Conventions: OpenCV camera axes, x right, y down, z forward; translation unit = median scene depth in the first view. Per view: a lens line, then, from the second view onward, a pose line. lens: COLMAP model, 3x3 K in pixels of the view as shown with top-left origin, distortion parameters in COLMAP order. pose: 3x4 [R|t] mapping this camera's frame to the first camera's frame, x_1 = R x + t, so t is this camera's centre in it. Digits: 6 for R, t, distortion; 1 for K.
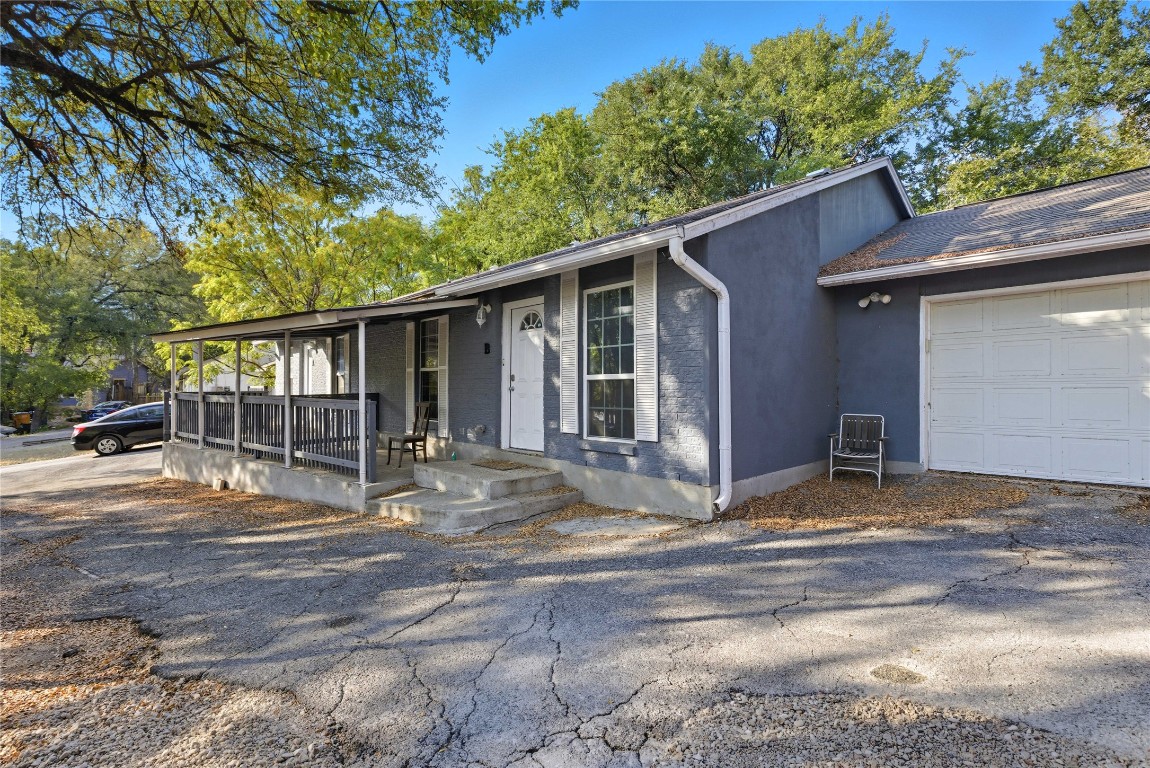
lens RADIAL K [[535.0, 0, 572.4], [0, 535.0, 394.4], [0, 0, 1]] dist [-0.001236, 0.000068]
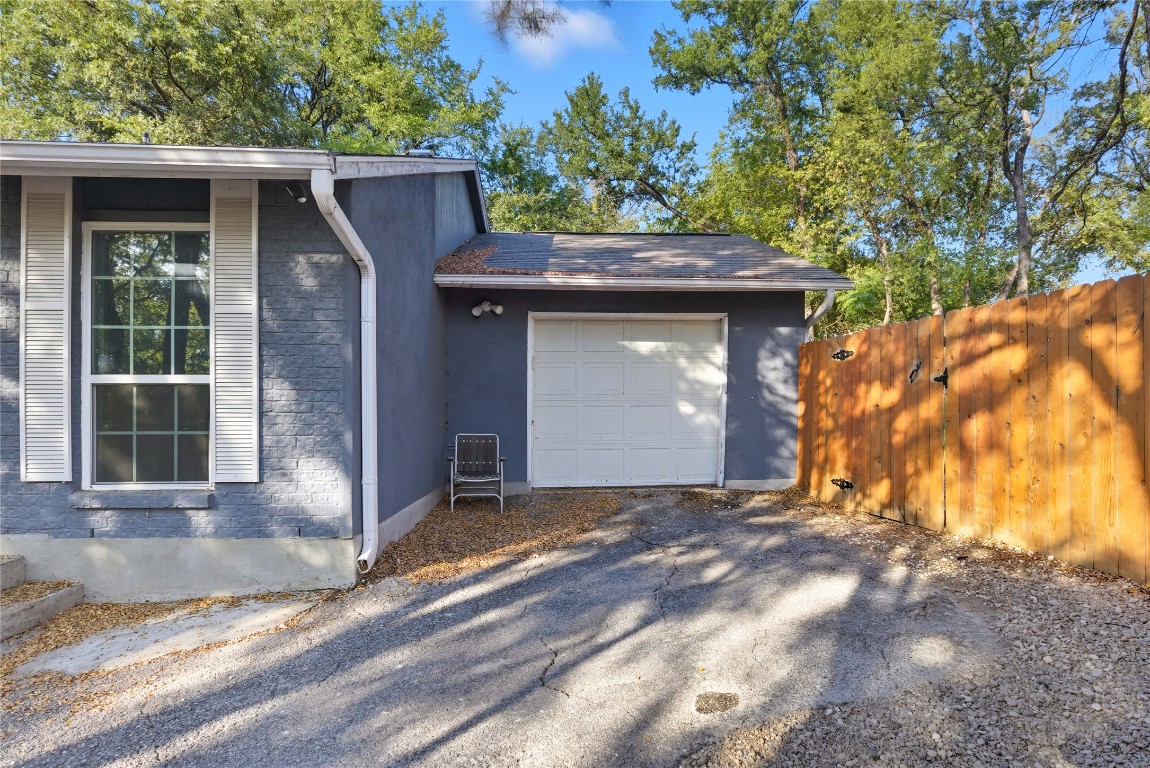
lens RADIAL K [[611.0, 0, 603.2], [0, 611.0, 414.5], [0, 0, 1]] dist [-0.004026, 0.000708]
pose [[0.633555, 0.001092, 0.773697, -0.132324], [0.006055, 0.999961, -0.006369, 0.013182], [-0.773674, 0.008720, 0.633523, 0.192672]]
